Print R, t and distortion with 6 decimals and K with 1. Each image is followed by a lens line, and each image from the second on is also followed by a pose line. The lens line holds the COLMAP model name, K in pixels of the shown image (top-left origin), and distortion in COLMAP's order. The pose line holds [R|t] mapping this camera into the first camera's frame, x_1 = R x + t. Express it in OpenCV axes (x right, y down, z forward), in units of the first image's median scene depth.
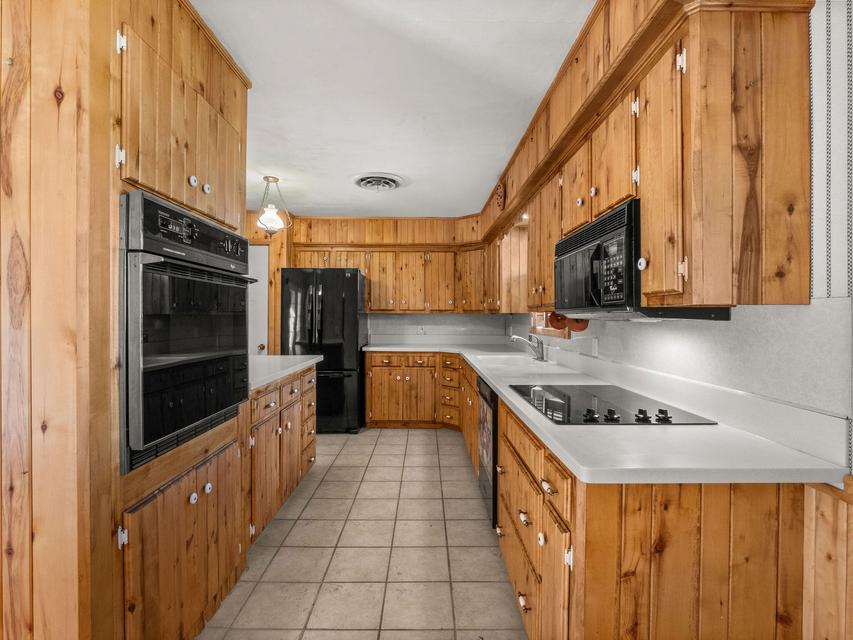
lens RADIAL K [[420.0, 0, 430.1], [0, 420.0, 317.2], [0, 0, 1]] dist [0.000113, 0.000271]
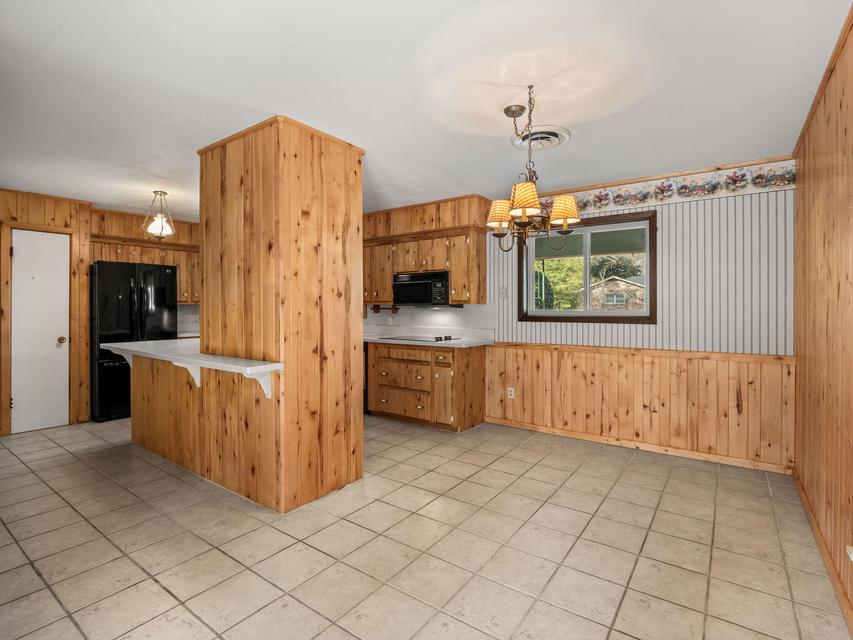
lens RADIAL K [[420.0, 0, 429.1], [0, 420.0, 315.4], [0, 0, 1]] dist [0.000113, 0.000271]
pose [[0.602374, -0.021527, 0.797923, -2.183225], [0.003020, 0.999691, 0.024690, -0.018168], [-0.798208, -0.012463, 0.602253, -0.841706]]
